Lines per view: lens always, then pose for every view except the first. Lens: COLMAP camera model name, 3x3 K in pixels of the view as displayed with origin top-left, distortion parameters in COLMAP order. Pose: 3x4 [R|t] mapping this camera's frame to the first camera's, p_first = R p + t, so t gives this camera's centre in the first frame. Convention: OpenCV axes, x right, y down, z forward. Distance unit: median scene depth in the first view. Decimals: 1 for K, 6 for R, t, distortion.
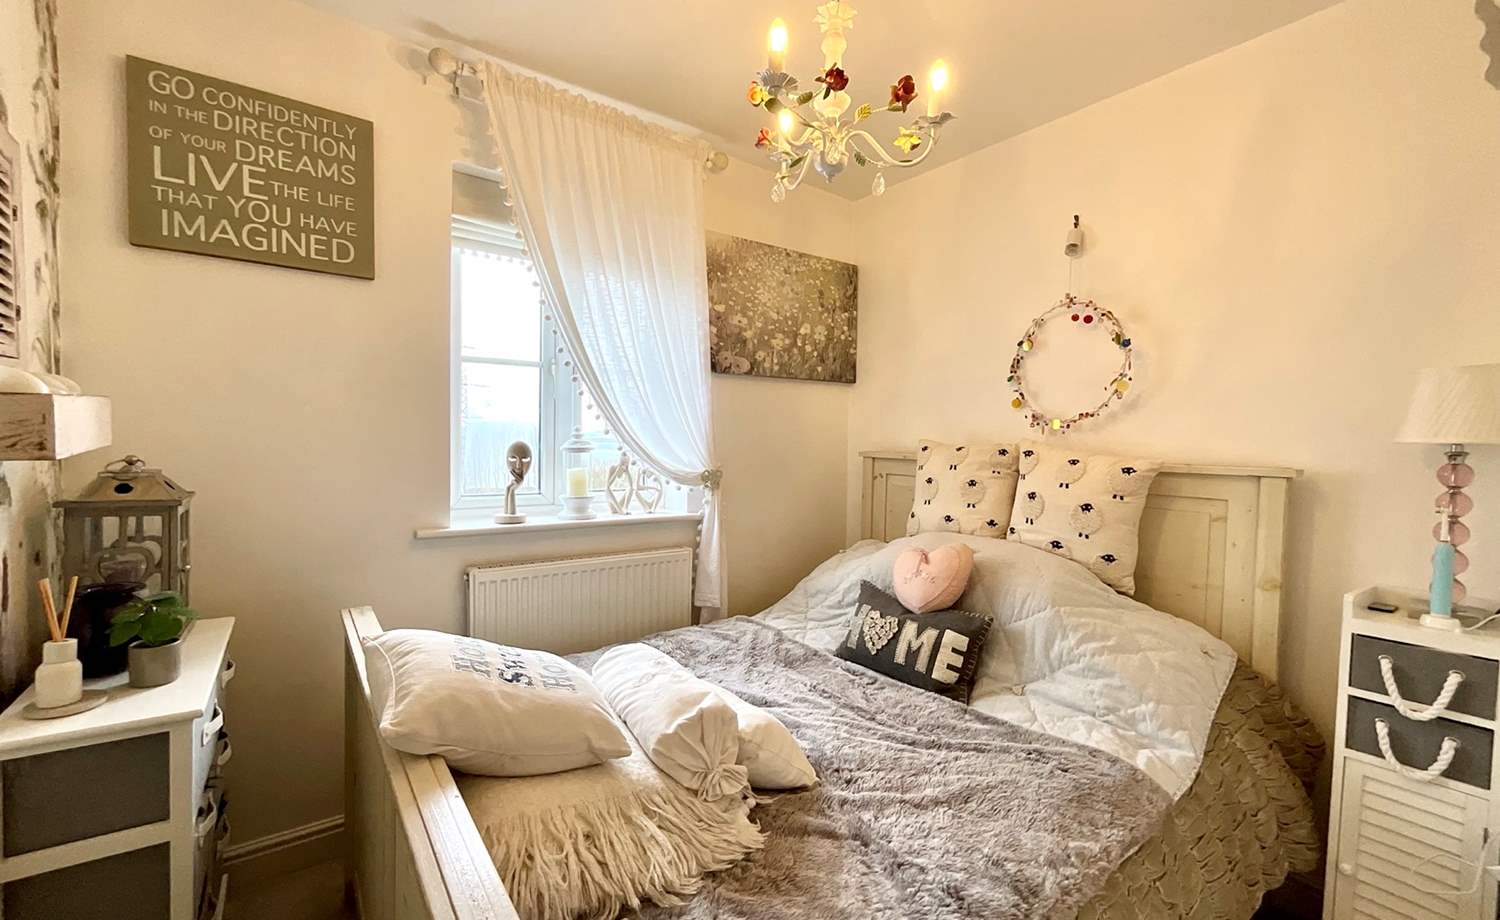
lens RADIAL K [[617.7, 0, 750.0], [0, 617.7, 460.0], [0, 0, 1]] dist [0.000363, -0.000202]
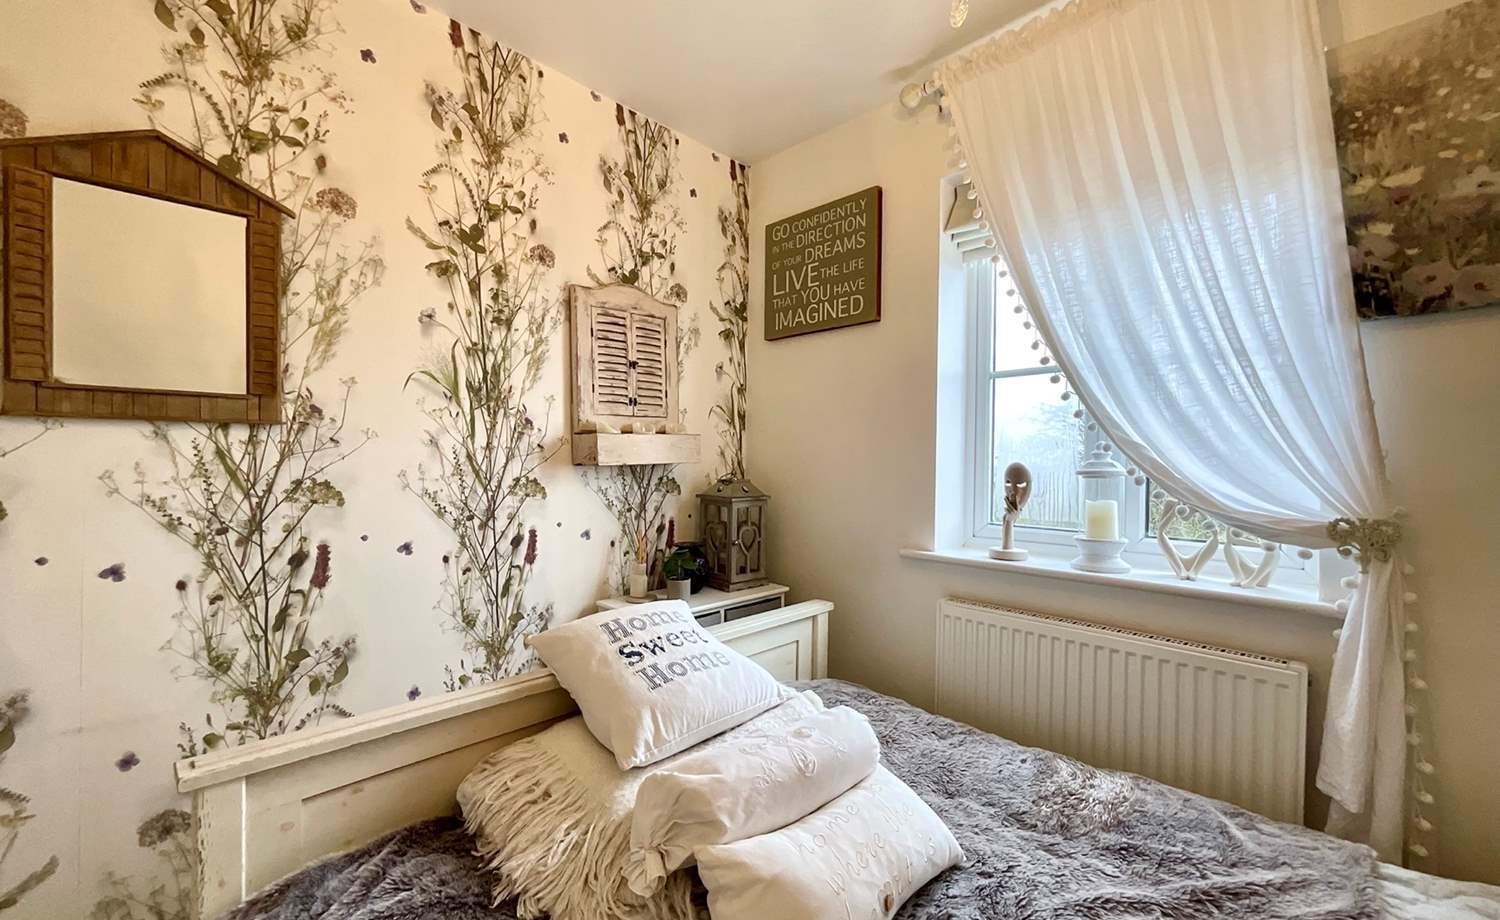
lens RADIAL K [[617.1, 0, 750.0], [0, 617.1, 460.0], [0, 0, 1]] dist [-0.012247, 0.000373]
pose [[0.126408, -0.023166, -0.991708, 0.439918], [-0.047209, 0.998454, -0.029341, 0.007987], [0.990854, 0.050527, 0.125119, 0.585466]]
